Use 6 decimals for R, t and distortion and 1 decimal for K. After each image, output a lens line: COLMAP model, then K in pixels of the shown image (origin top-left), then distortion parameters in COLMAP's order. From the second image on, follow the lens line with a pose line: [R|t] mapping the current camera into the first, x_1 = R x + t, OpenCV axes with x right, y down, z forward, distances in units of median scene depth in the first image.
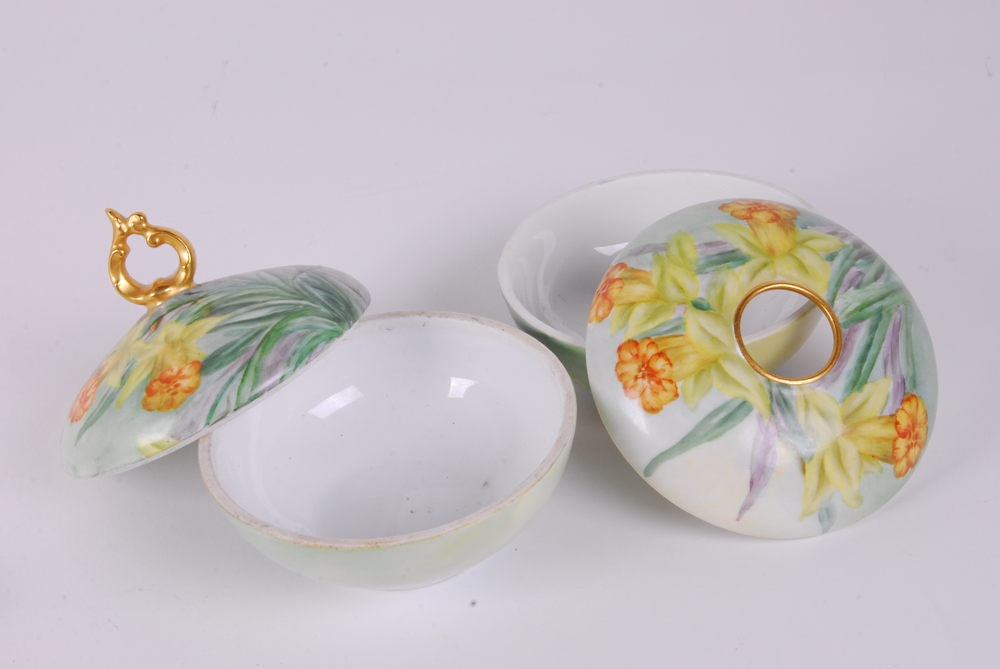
lens RADIAL K [[1633.2, 0, 498.1], [0, 1633.2, 325.2], [0, 0, 1]] dist [-0.110538, 0.000000]
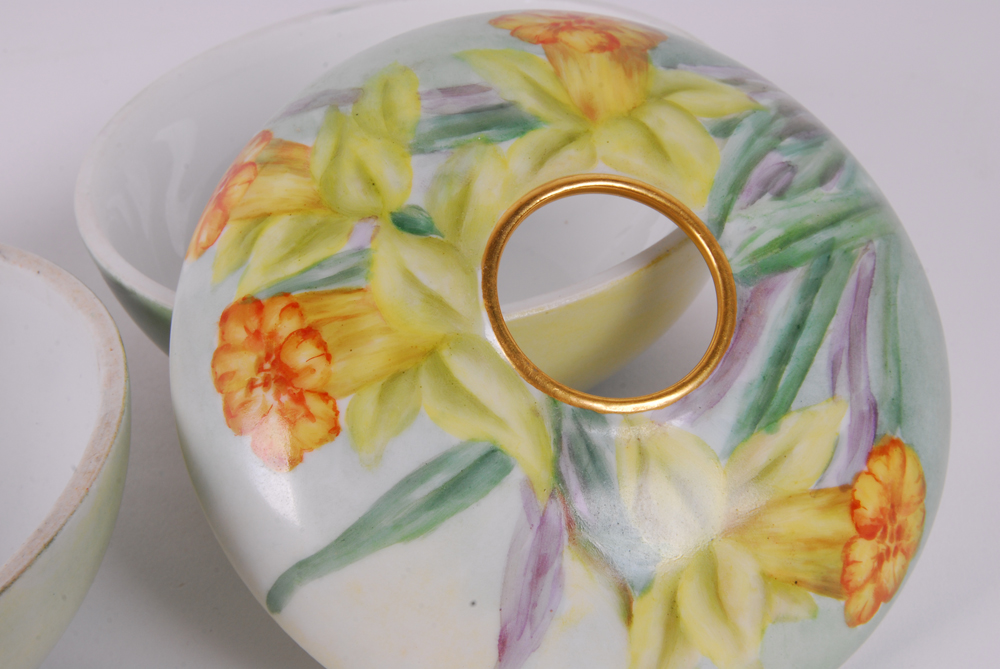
lens RADIAL K [[1633.2, 0, 494.0], [0, 1633.2, 335.6], [0, 0, 1]] dist [-0.110538, 0.000000]
pose [[0.999604, 0.028113, -0.001425, 0.146866], [-0.028068, 0.999283, 0.025401, 0.006191], [0.002138, -0.025351, 0.999676, 0.559415]]
